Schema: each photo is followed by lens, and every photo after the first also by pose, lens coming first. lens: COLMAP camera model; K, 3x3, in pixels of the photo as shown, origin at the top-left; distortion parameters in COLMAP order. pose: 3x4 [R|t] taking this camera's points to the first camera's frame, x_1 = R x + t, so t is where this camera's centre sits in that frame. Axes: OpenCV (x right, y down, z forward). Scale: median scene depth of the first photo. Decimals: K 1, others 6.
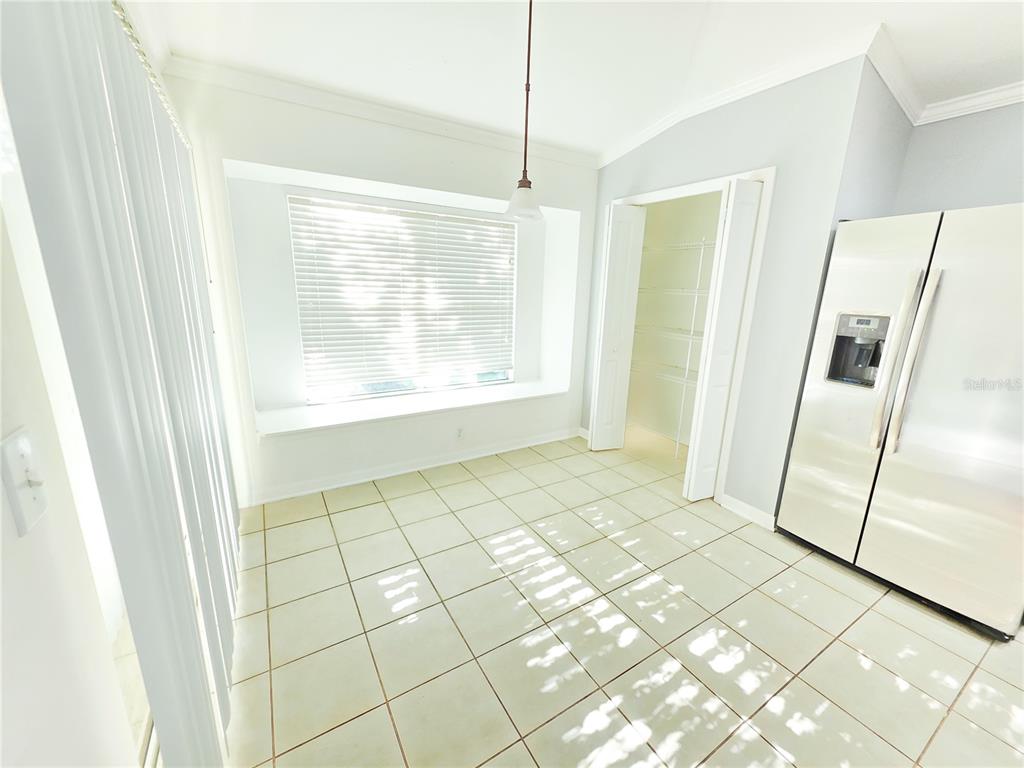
lens RADIAL K [[412.4, 0, 510.3], [0, 412.4, 382.6], [0, 0, 1]] dist [-0.000805, 0.000486]
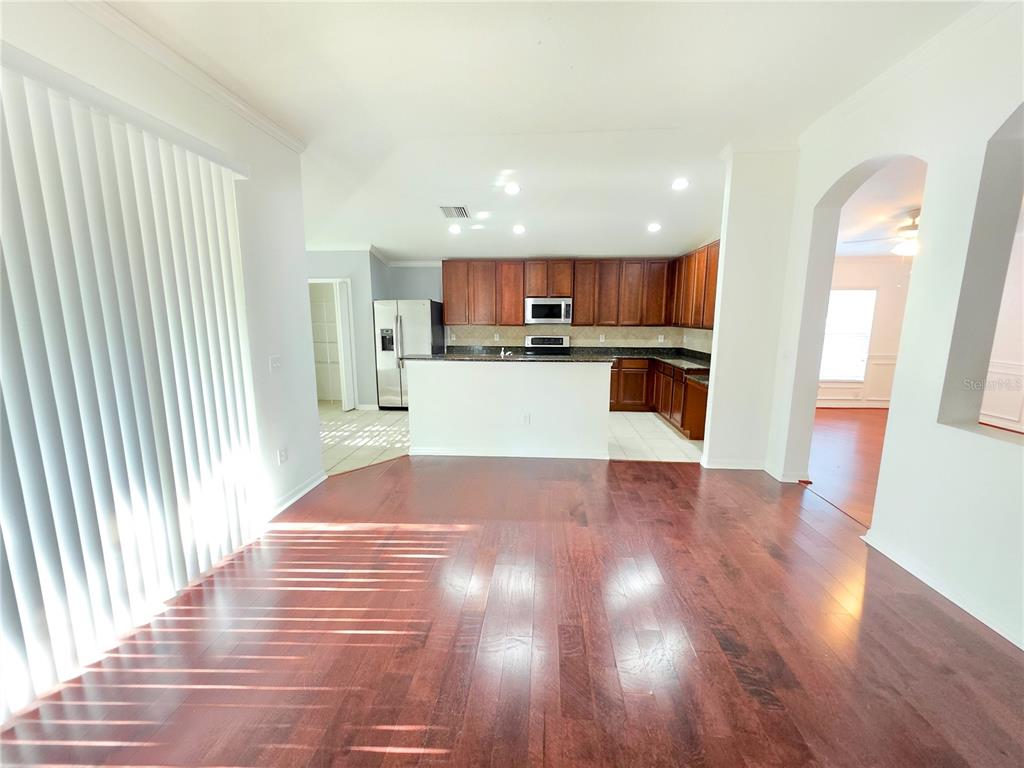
lens RADIAL K [[412.4, 0, 512.6], [0, 412.4, 383.2], [0, 0, 1]] dist [-0.000805, 0.000486]
pose [[0.574741, -0.154028, 0.803709, -1.046315], [0.206757, 0.977595, 0.039499, 0.274802], [-0.791786, 0.143470, 0.593710, -1.383489]]
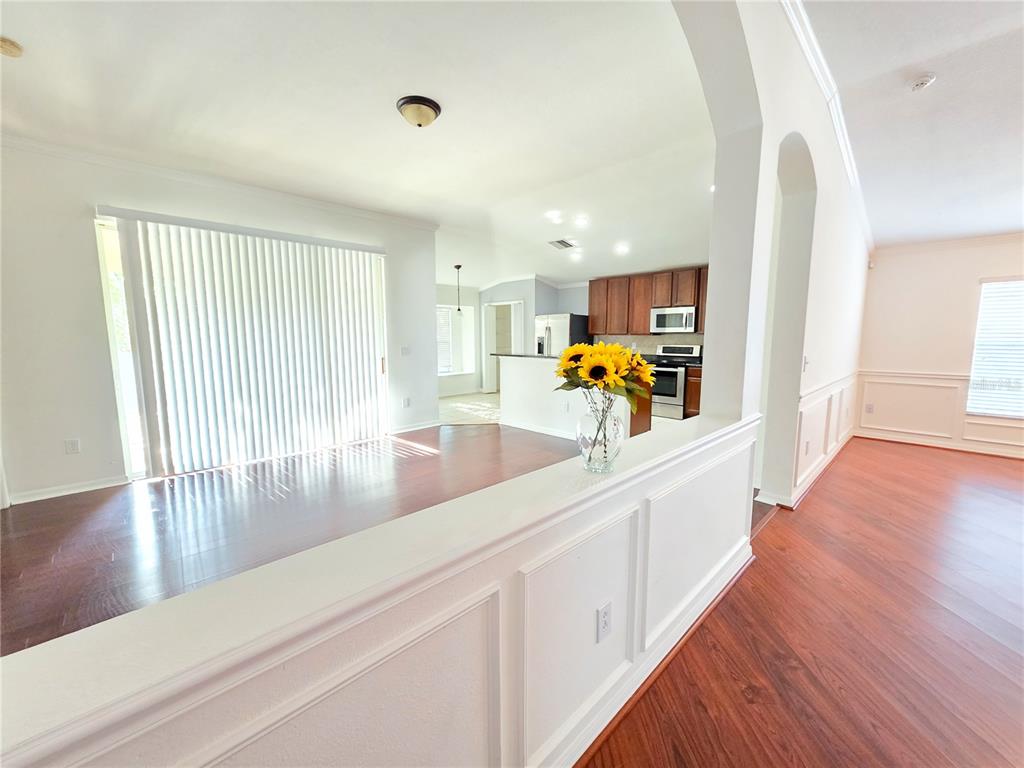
lens RADIAL K [[412.4, 0, 515.1], [0, 412.4, 385.8], [0, 0, 1]] dist [-0.000805, 0.000486]
pose [[0.974438, -0.050849, 0.218824, -0.289026], [0.075872, 0.991305, -0.107508, 0.642133], [-0.211455, 0.121363, 0.969824, -2.506765]]
